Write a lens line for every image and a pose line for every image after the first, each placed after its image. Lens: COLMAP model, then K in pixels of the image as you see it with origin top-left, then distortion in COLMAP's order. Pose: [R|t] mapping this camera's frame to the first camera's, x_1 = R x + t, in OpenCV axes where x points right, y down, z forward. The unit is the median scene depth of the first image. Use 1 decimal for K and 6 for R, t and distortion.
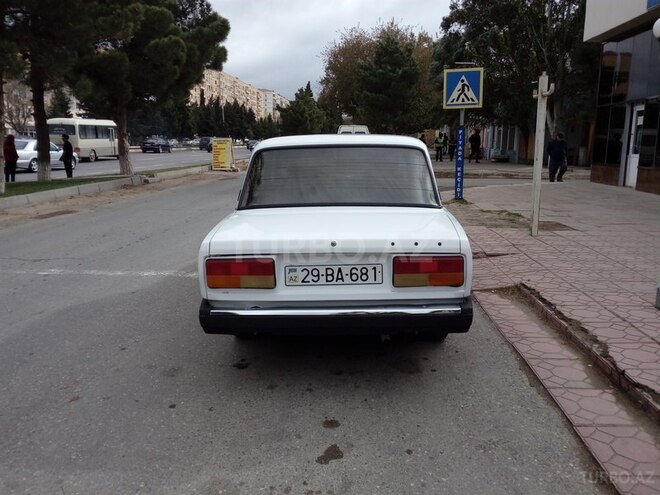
lens RADIAL K [[540.2, 0, 330.2], [0, 540.2, 244.0], [0, 0, 1]] dist [0.050932, -0.084257]
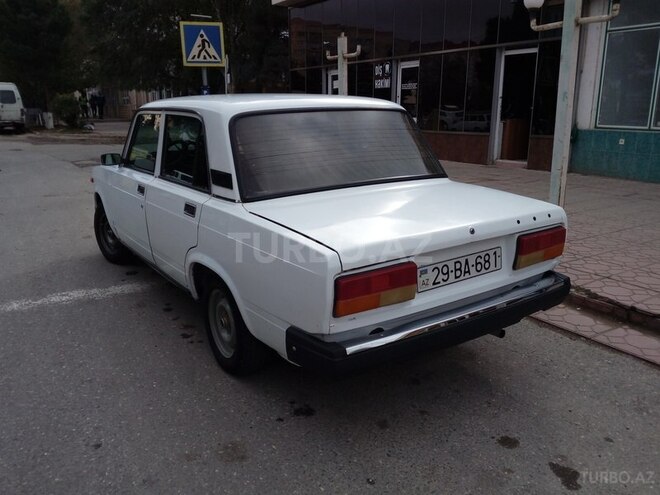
lens RADIAL K [[540.2, 0, 335.8], [0, 540.2, 249.5], [0, 0, 1]] dist [0.050932, -0.084257]
pose [[0.805172, -0.153604, 0.572803, -0.567071], [0.109394, 0.987769, 0.111109, -0.077459], [-0.582864, -0.026801, 0.812127, 0.410231]]
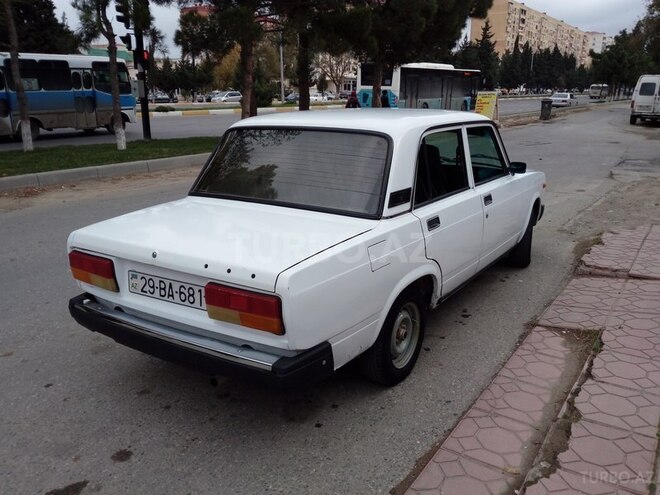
lens RADIAL K [[540.2, 0, 319.0], [0, 540.2, 245.0], [0, 0, 1]] dist [0.050932, -0.084257]
pose [[0.859612, 0.140261, -0.491319, 0.579435], [-0.097325, 0.988926, 0.112037, -0.122643], [0.501593, -0.048490, 0.863744, 0.353698]]
